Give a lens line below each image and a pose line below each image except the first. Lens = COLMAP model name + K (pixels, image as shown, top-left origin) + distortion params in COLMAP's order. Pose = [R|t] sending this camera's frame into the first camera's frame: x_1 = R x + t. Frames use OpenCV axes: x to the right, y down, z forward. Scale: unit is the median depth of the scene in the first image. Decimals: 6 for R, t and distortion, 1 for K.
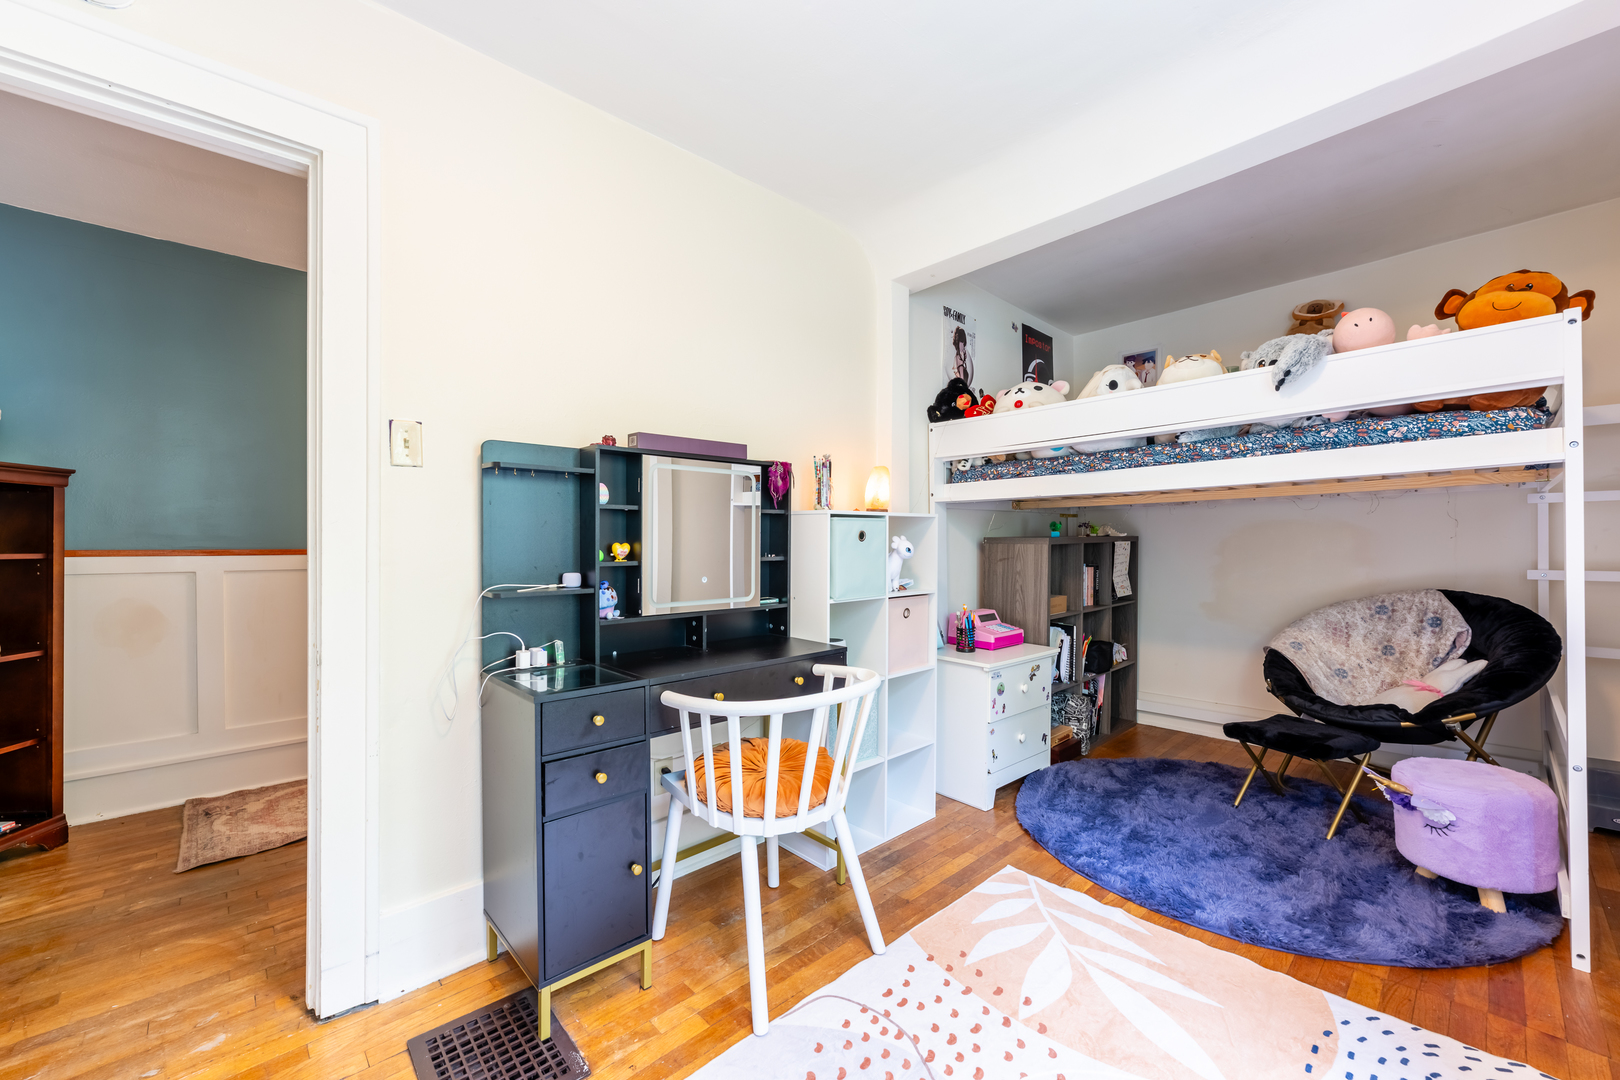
lens RADIAL K [[639.5, 0, 805.1], [0, 639.5, 539.3], [0, 0, 1]] dist [0.000150, -0.000114]
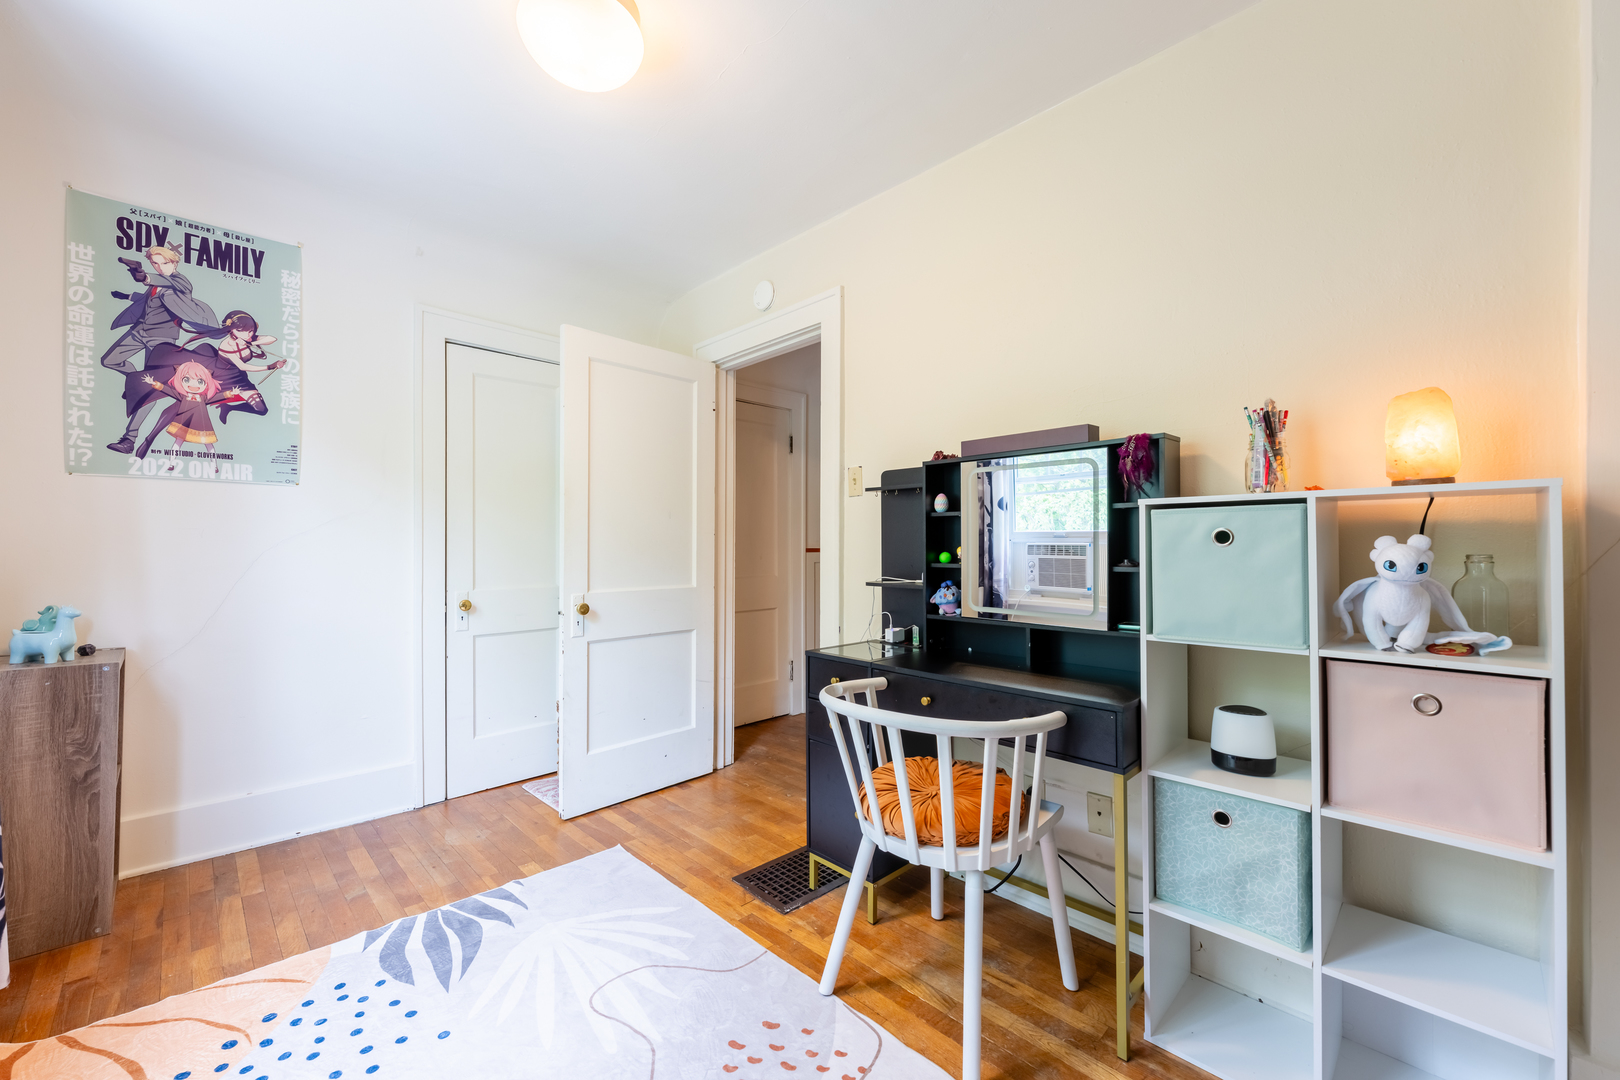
lens RADIAL K [[639.5, 0, 814.8], [0, 639.5, 543.1], [0, 0, 1]] dist [0.000150, -0.000114]
pose [[0.049080, -0.007002, -0.998770, 0.706392], [-0.007209, 0.999947, -0.007364, 0.008113], [0.998769, 0.007561, 0.049027, 0.635488]]
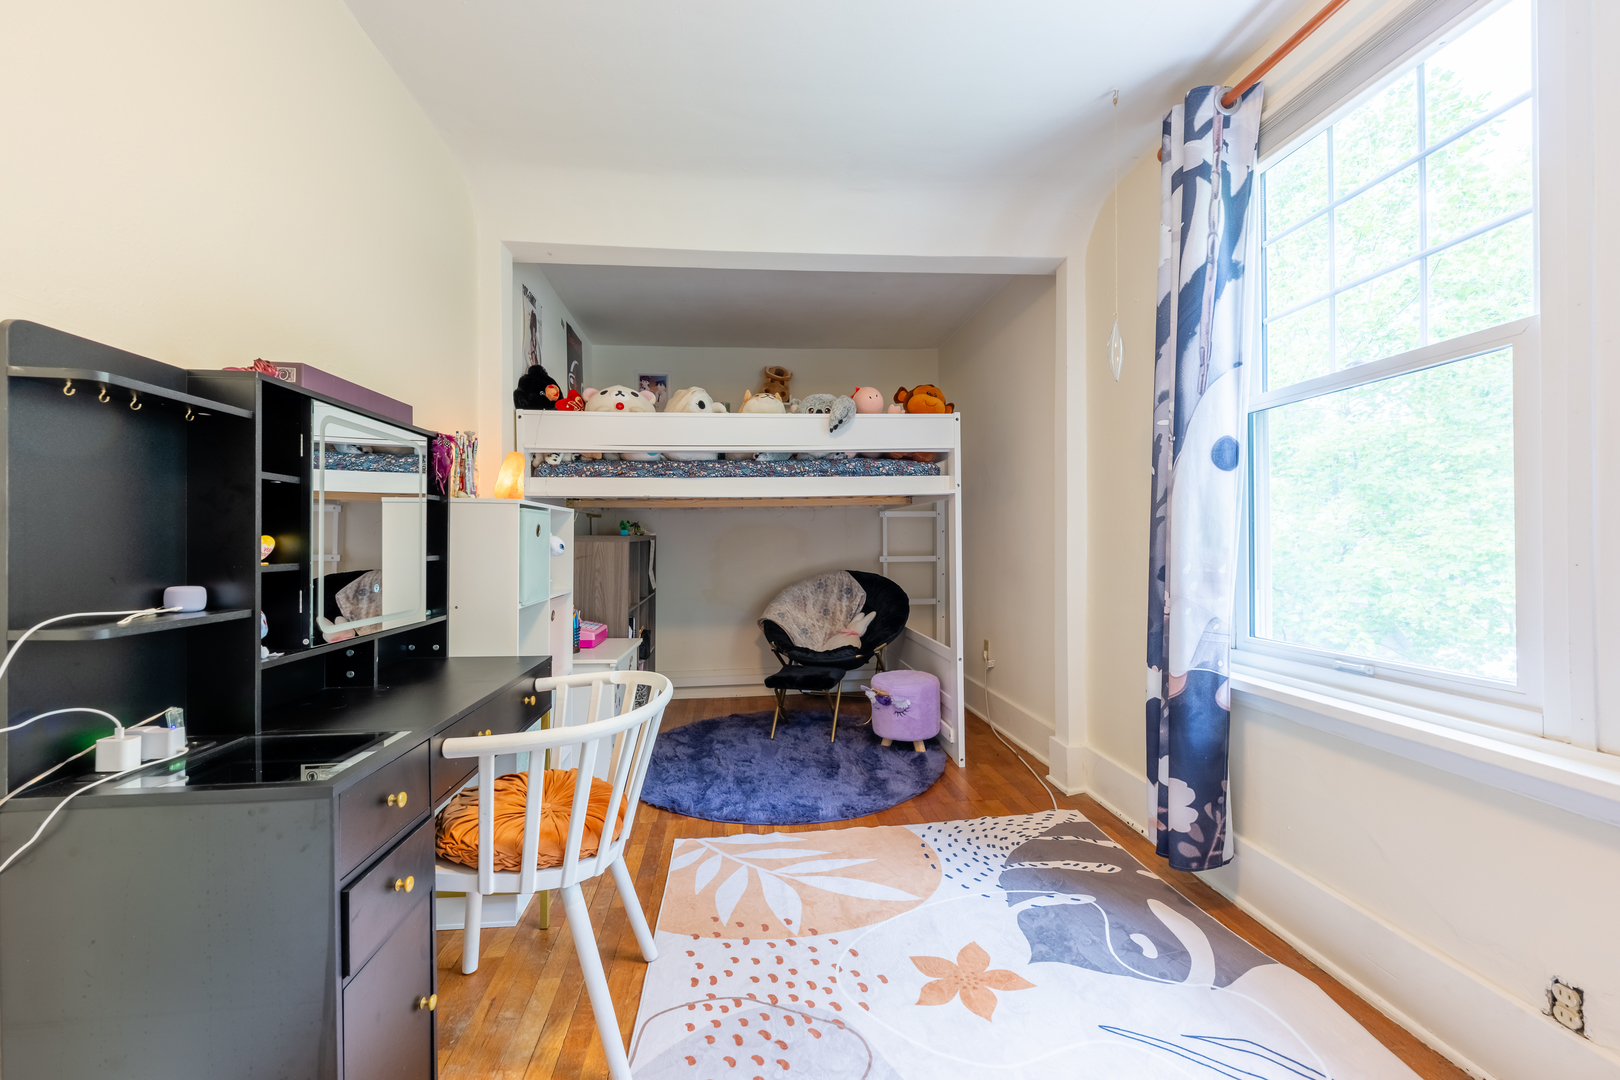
lens RADIAL K [[639.5, 0, 806.5], [0, 639.5, 538.1], [0, 0, 1]] dist [0.000150, -0.000114]
pose [[0.598191, 0.003797, 0.801344, -0.430453], [0.000910, 0.999985, -0.005418, 0.011081], [-0.801353, 0.003970, 0.598179, 0.188318]]
